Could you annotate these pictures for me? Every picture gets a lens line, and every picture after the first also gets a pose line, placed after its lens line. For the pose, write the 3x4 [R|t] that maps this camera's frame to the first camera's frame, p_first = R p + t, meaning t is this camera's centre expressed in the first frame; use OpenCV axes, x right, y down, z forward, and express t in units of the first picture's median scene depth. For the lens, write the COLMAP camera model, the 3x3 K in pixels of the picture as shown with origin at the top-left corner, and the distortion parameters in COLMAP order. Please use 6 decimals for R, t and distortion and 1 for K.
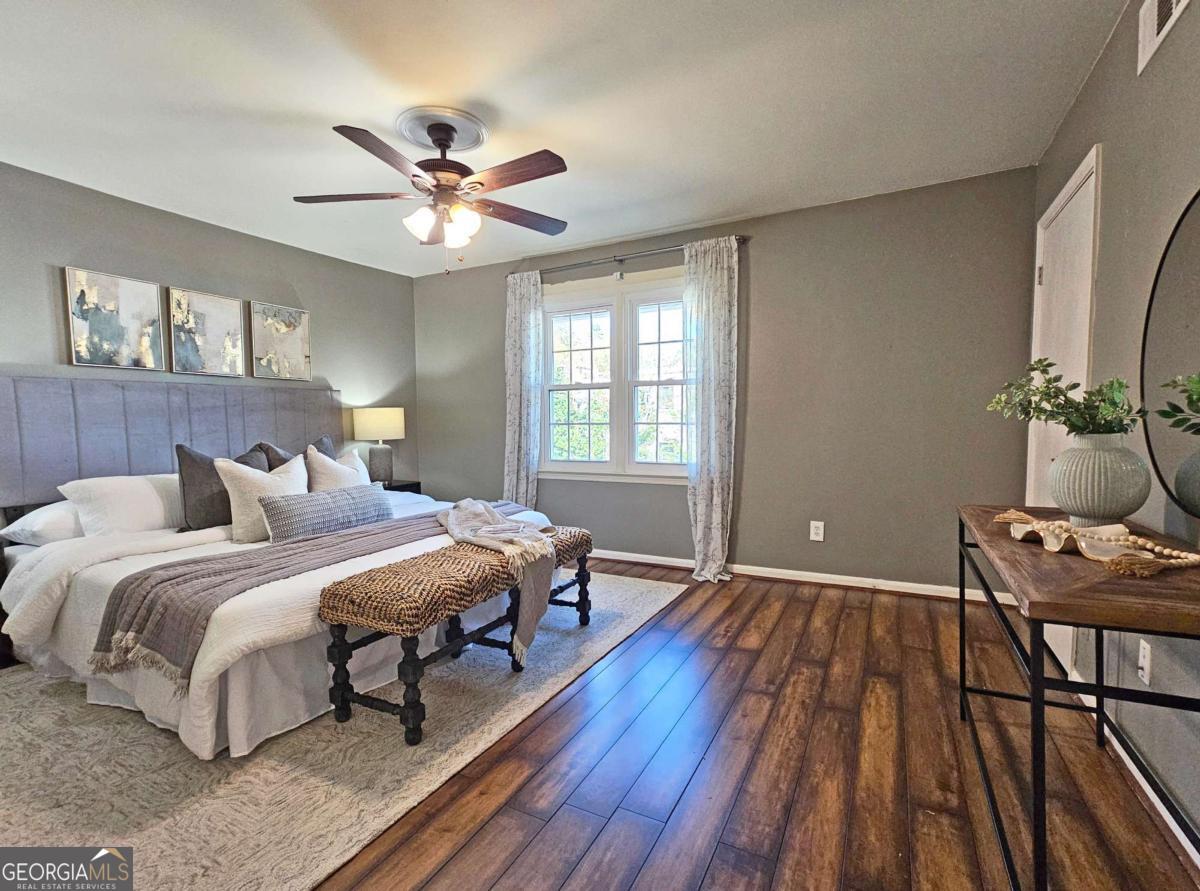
lens RADIAL K [[567.9, 0, 600.0], [0, 567.9, 445.5], [0, 0, 1]] dist [0.000666, 0.000113]
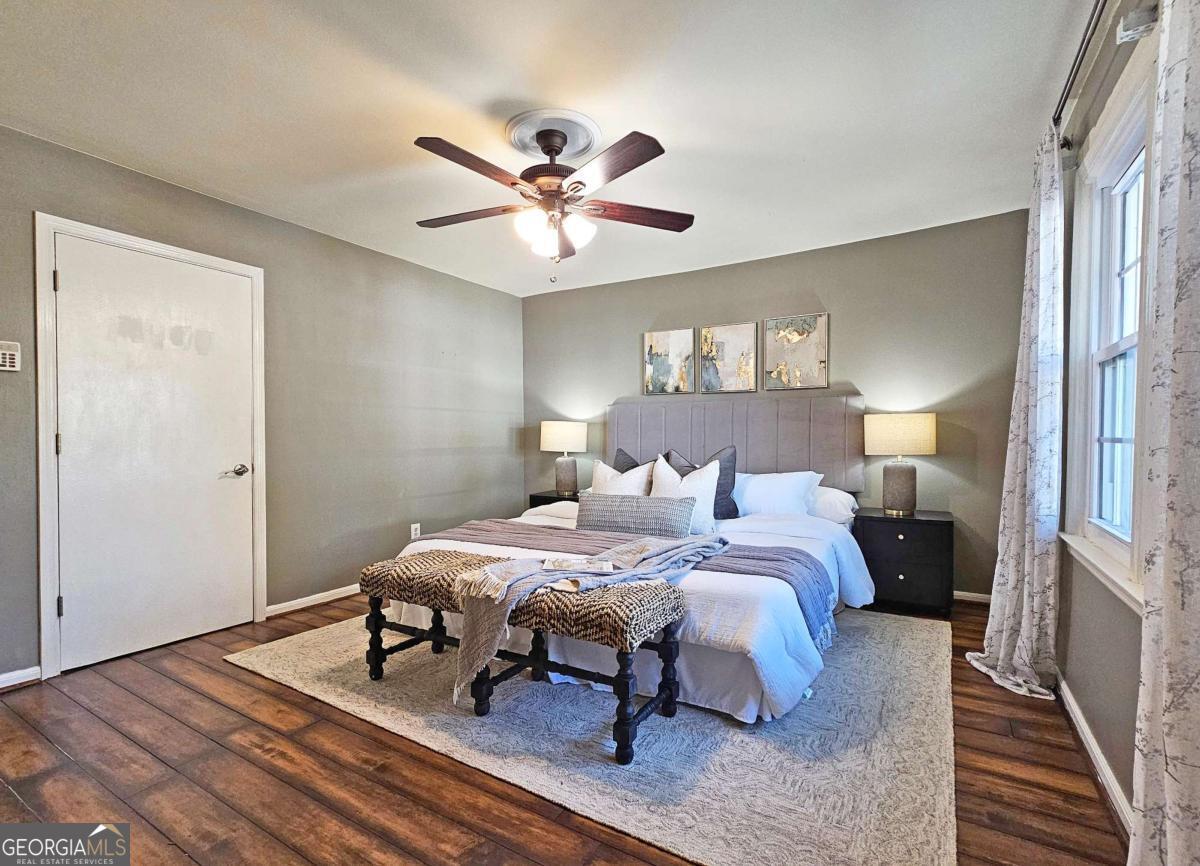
lens RADIAL K [[539.9, 0, 600.0], [0, 539.9, 433.0], [0, 0, 1]] dist [0.000768, 0.000041]
pose [[-0.059884, 0.010707, -0.998148, 0.511373], [-0.034576, 0.999320, 0.012794, -0.049345], [0.997606, 0.035278, -0.059473, 0.899341]]
